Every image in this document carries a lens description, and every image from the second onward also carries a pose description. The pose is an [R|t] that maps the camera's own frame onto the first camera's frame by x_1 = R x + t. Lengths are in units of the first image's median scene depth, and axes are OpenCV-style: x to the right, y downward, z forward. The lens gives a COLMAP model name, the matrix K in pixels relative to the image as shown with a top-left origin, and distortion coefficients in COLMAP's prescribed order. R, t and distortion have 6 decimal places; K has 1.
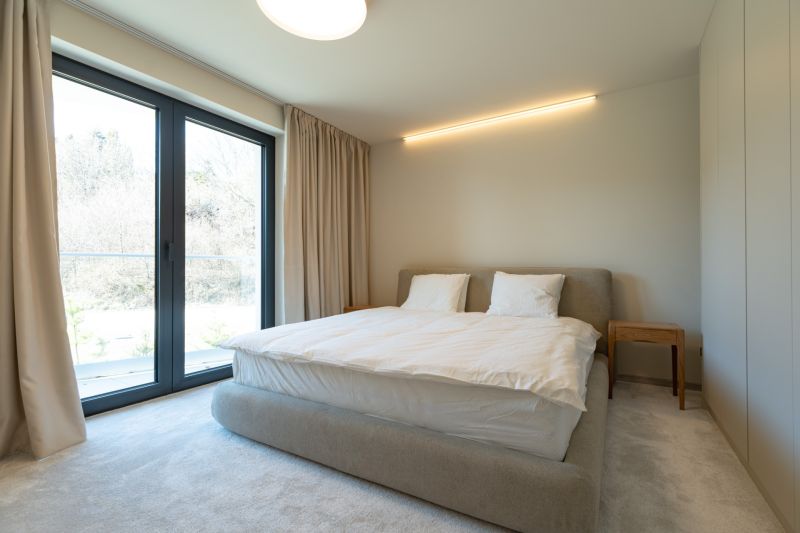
lens RADIAL K [[360.7, 0, 403.3], [0, 360.7, 268.6], [0, 0, 1]] dist [-0.000129, 0.000109]
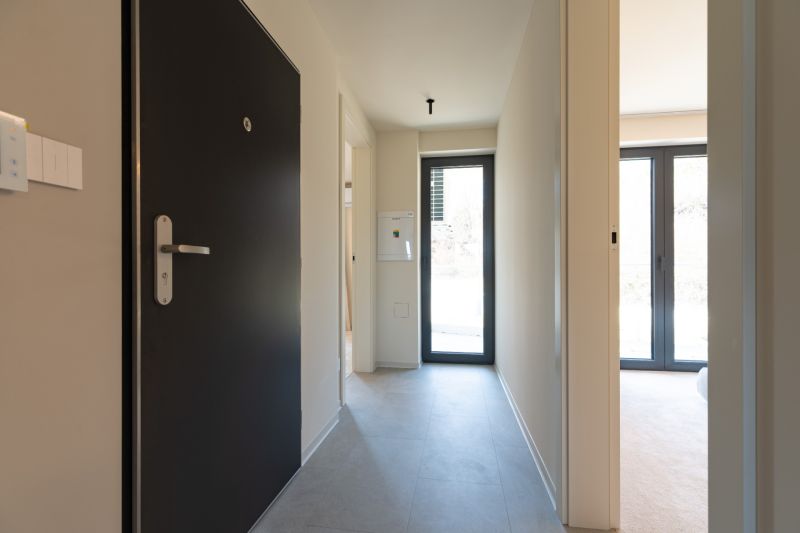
lens RADIAL K [[360.7, 0, 404.3], [0, 360.7, 268.1], [0, 0, 1]] dist [-0.000129, 0.000109]
pose [[0.375390, -0.003849, -0.926859, 0.179661], [0.007359, 0.999972, -0.001172, -0.028041], [0.926838, -0.006381, 0.375408, -0.298761]]
